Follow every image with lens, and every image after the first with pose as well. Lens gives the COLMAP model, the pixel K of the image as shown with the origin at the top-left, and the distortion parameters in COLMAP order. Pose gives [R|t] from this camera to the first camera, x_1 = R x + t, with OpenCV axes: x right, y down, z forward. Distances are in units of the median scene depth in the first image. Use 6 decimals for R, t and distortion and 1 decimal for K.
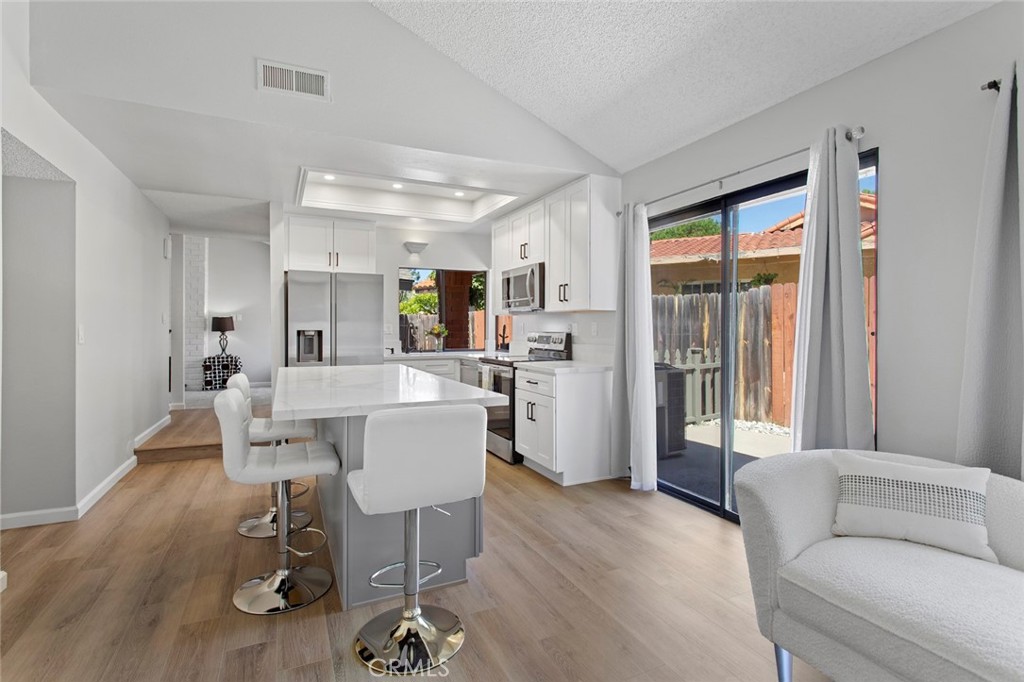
lens RADIAL K [[484.3, 0, 502.9], [0, 484.3, 330.7], [0, 0, 1]] dist [0.000060, 0.000241]
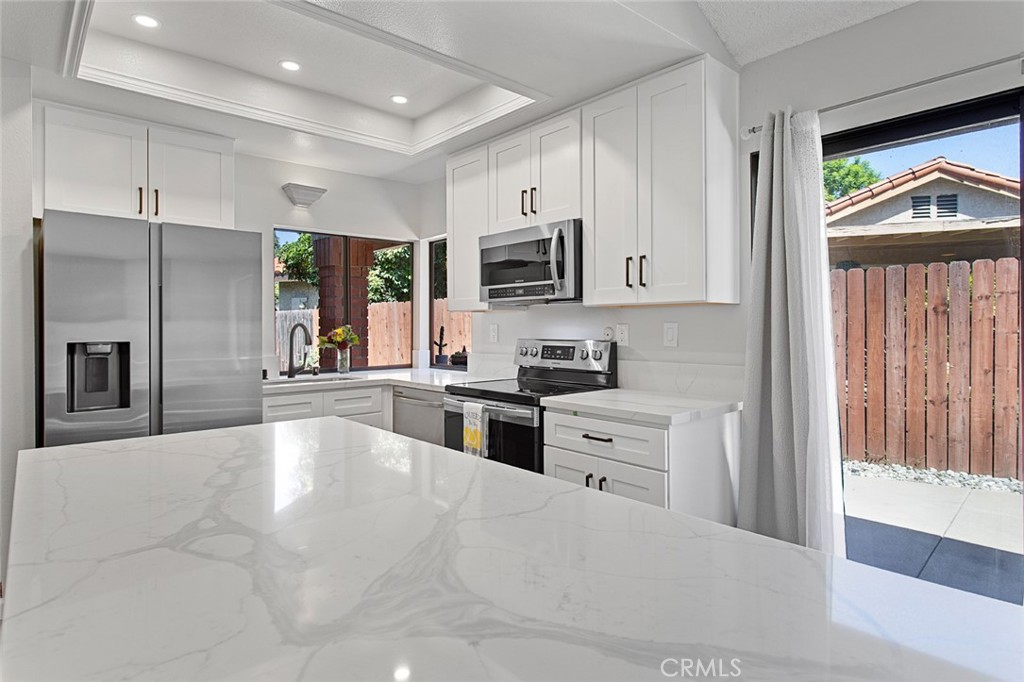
lens RADIAL K [[561.9, 0, 510.5], [0, 561.9, 327.5], [0, 0, 1]] dist [0.001762, 0.000243]
pose [[0.959501, -0.005130, 0.281658, -0.173664], [0.006509, 0.999971, -0.003961, -0.010717], [-0.281630, 0.005634, 0.959507, 0.371925]]
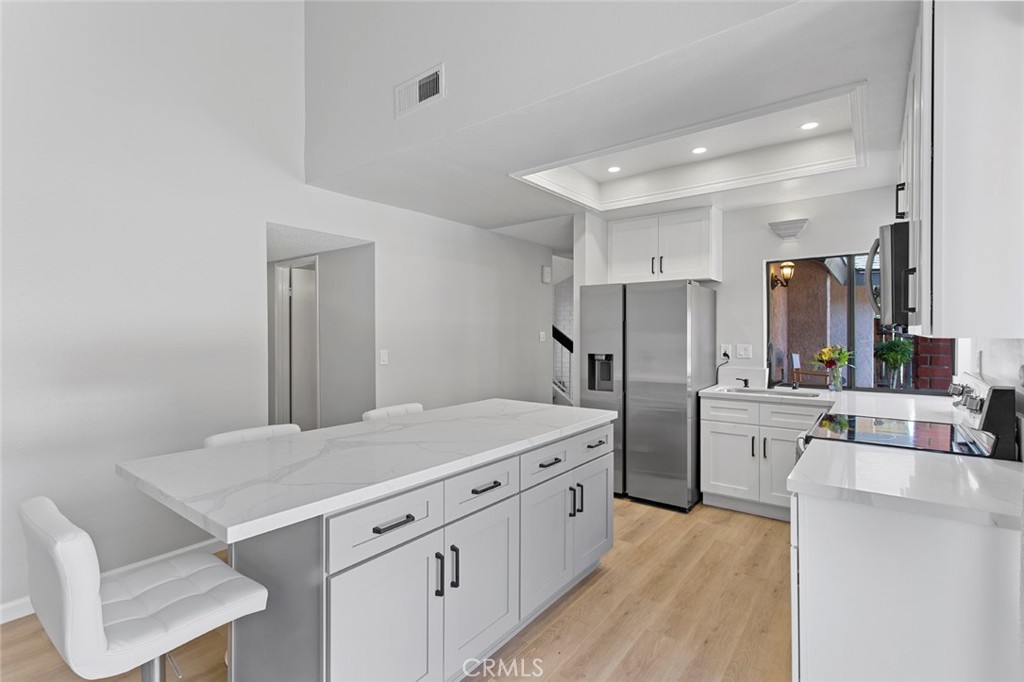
lens RADIAL K [[484.3, 0, 502.9], [0, 484.3, 330.7], [0, 0, 1]] dist [0.000060, 0.000241]
pose [[0.463058, -0.005082, -0.886313, 0.290815], [-0.000051, 0.999983, -0.005761, -0.038198], [0.886328, 0.002713, 0.463050, 0.459428]]
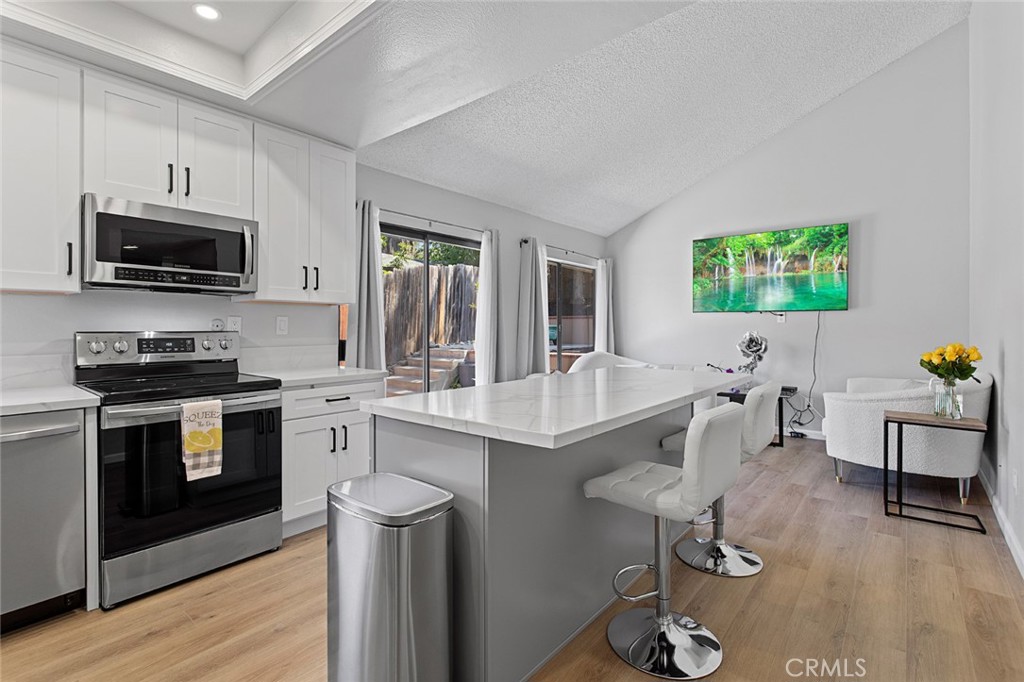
lens RADIAL K [[484.3, 0, 502.9], [0, 484.3, 330.7], [0, 0, 1]] dist [0.000060, 0.000241]
pose [[-0.428668, -0.007626, 0.903430, -0.606619], [0.003424, 0.999943, 0.010066, -0.002699], [-0.903456, 0.007408, -0.428618, 0.936080]]
